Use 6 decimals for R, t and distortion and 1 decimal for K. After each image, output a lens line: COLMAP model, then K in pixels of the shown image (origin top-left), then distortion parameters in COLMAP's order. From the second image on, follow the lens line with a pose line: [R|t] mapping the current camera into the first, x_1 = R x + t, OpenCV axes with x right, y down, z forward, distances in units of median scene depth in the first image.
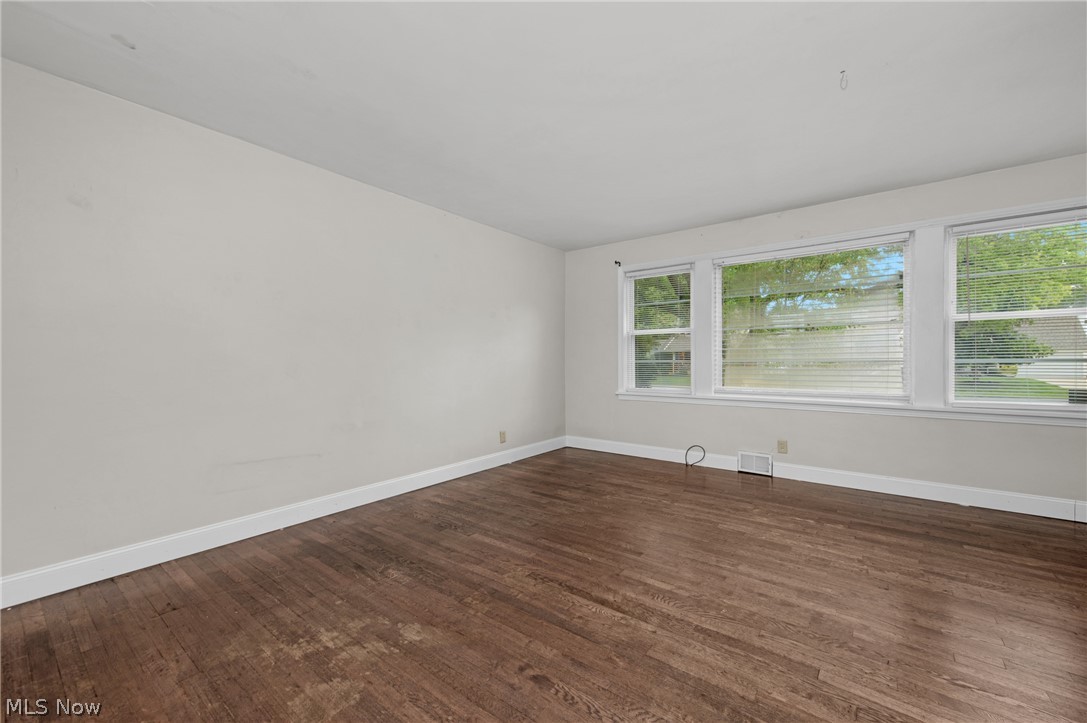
lens RADIAL K [[434.3, 0, 551.4], [0, 434.3, 363.5], [0, 0, 1]] dist [0.019816, -0.000065]
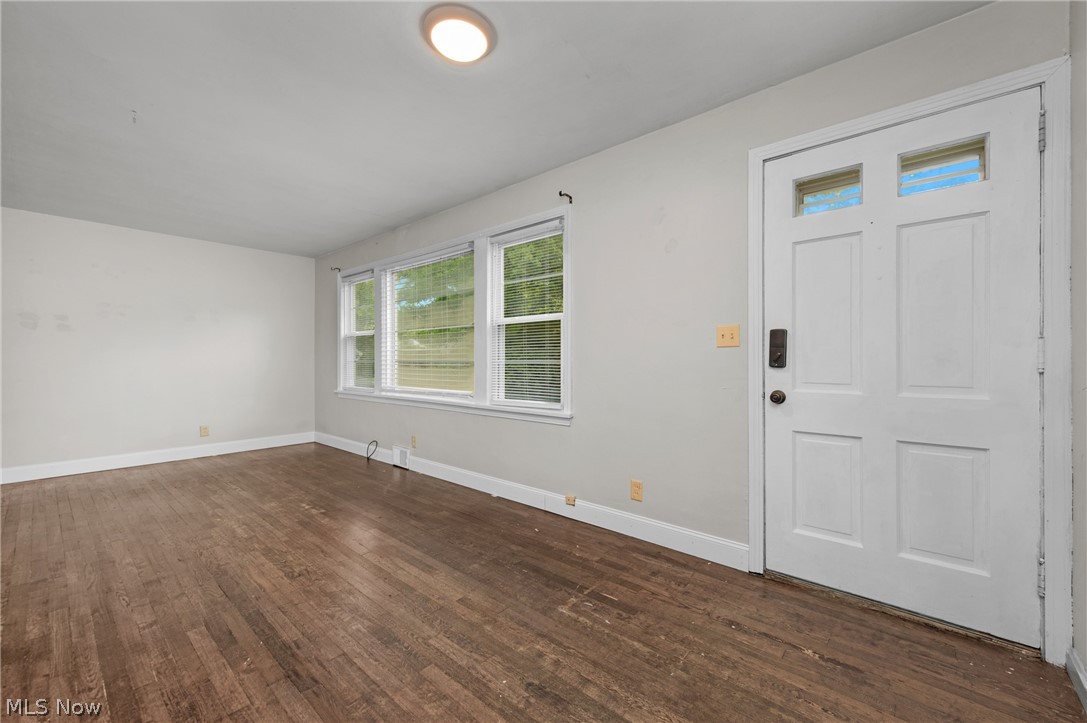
lens RADIAL K [[437.9, 0, 576.2], [0, 437.9, 368.9], [0, 0, 1]] dist [0.012025, -0.000310]
pose [[0.998778, 0.008076, -0.048762, 1.272519], [-0.007533, 0.999908, 0.011310, -0.005627], [0.048849, -0.010929, 0.998746, -0.068469]]
